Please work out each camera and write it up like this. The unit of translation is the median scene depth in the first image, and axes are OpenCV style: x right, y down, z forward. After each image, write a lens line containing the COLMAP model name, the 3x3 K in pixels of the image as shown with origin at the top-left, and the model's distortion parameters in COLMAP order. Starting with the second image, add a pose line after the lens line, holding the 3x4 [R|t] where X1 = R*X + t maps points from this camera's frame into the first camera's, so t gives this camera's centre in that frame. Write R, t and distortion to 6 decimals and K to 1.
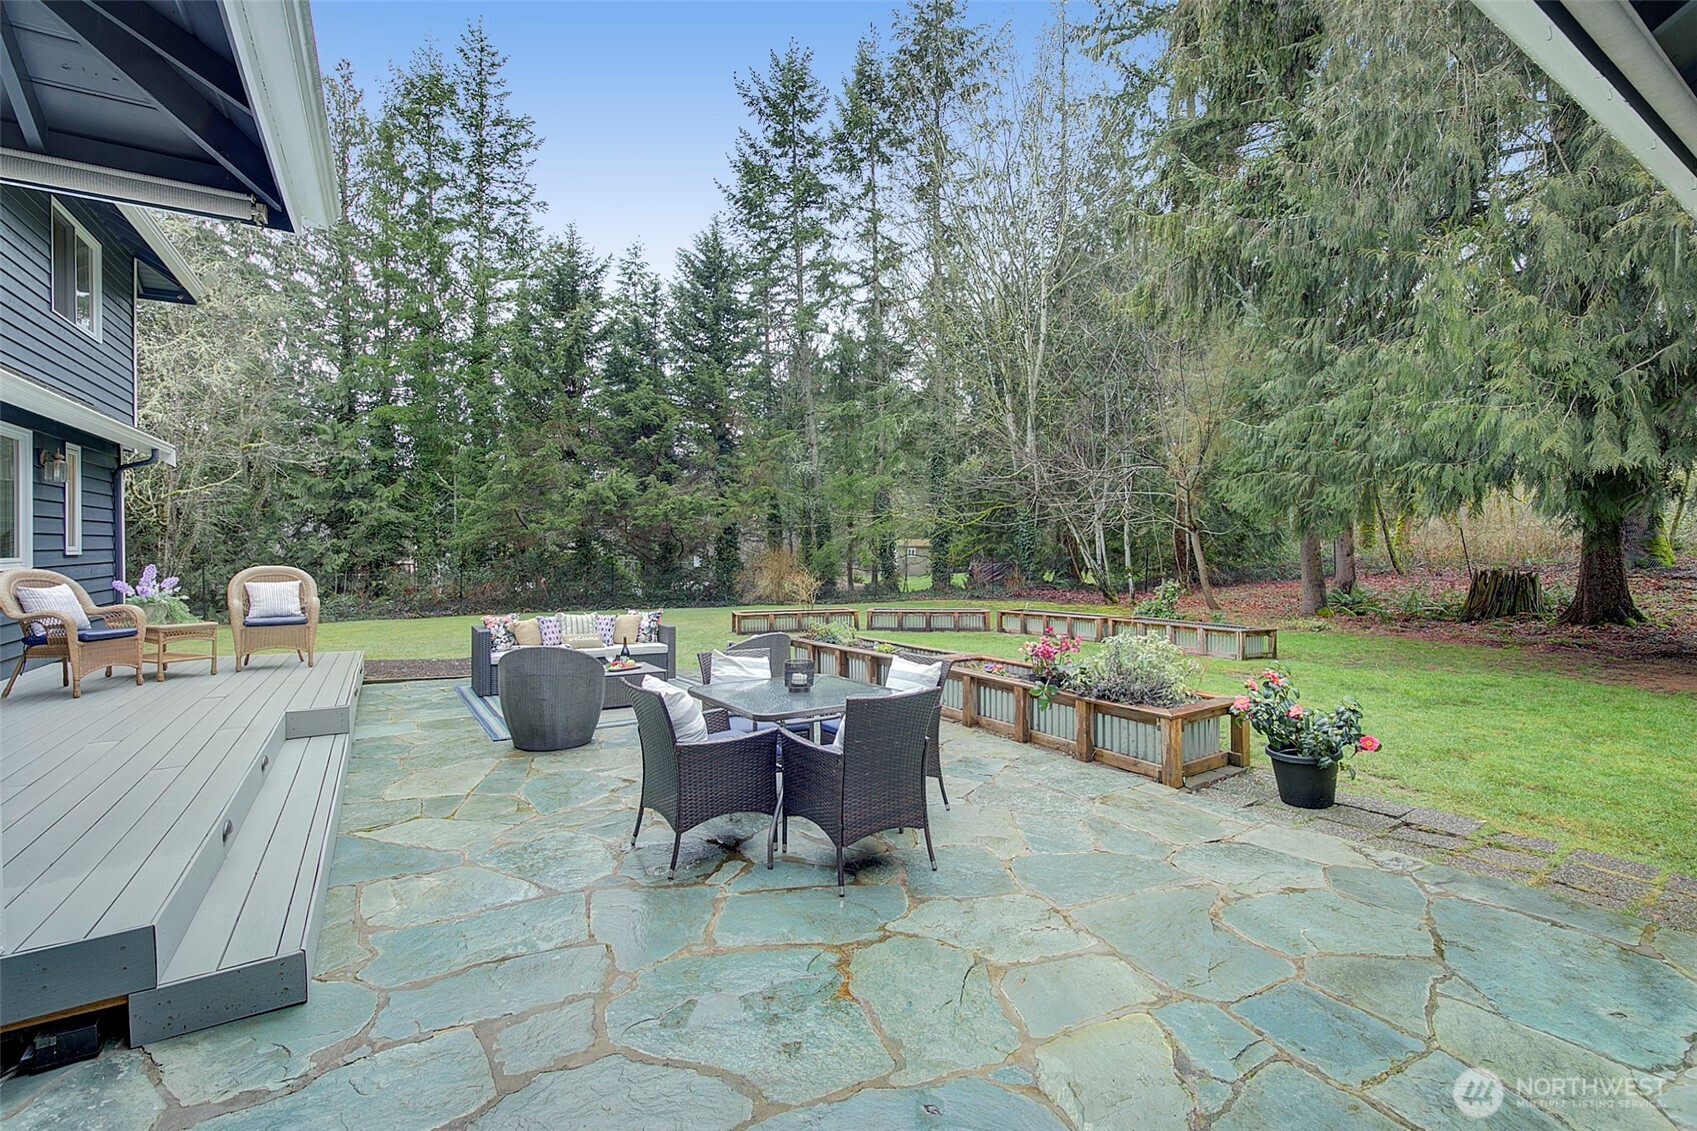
lens RADIAL K [[737.9, 0, 860.1], [0, 737.9, 540.9], [0, 0, 1]] dist [-0.015682, 0.000302]
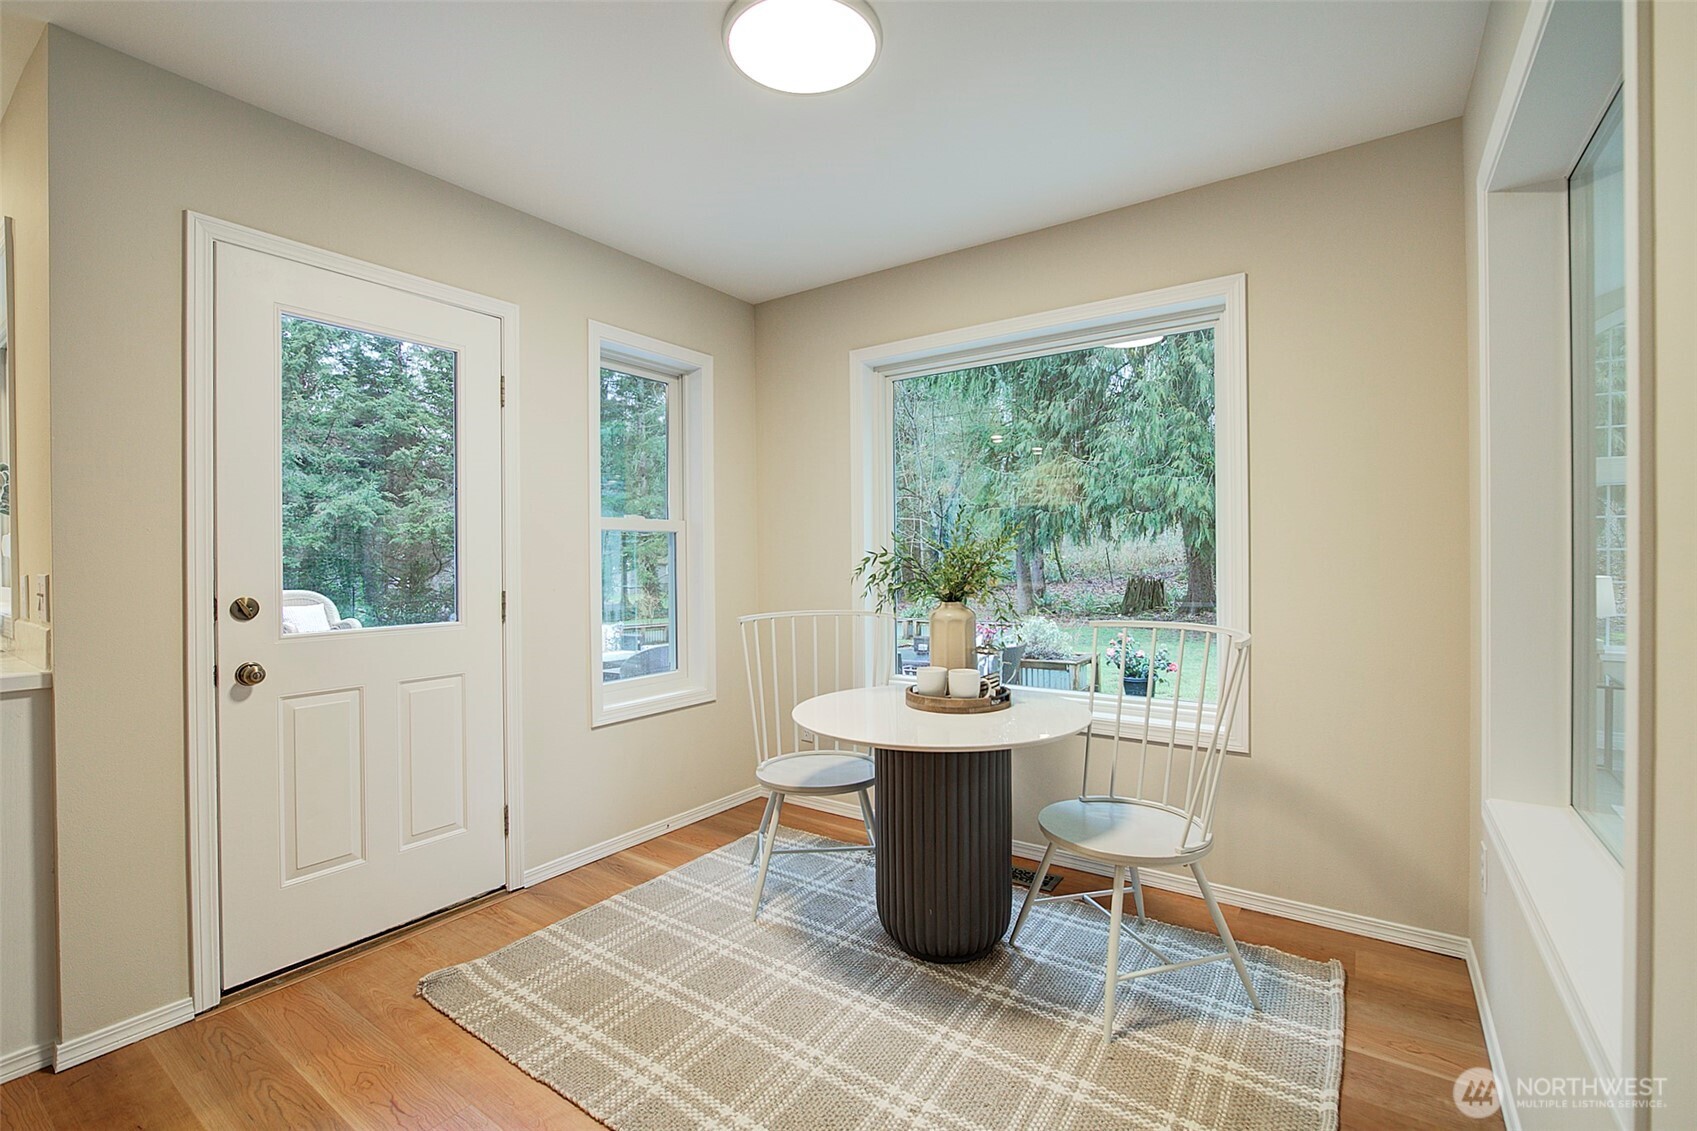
lens RADIAL K [[737.9, 0, 845.1], [0, 737.9, 560.9], [0, 0, 1]] dist [-0.015682, 0.000302]
pose [[0.925566, -0.004903, 0.378555, -0.234896], [0.002493, 0.999973, 0.006856, -0.005960], [-0.378579, -0.005402, 0.925553, -0.132934]]
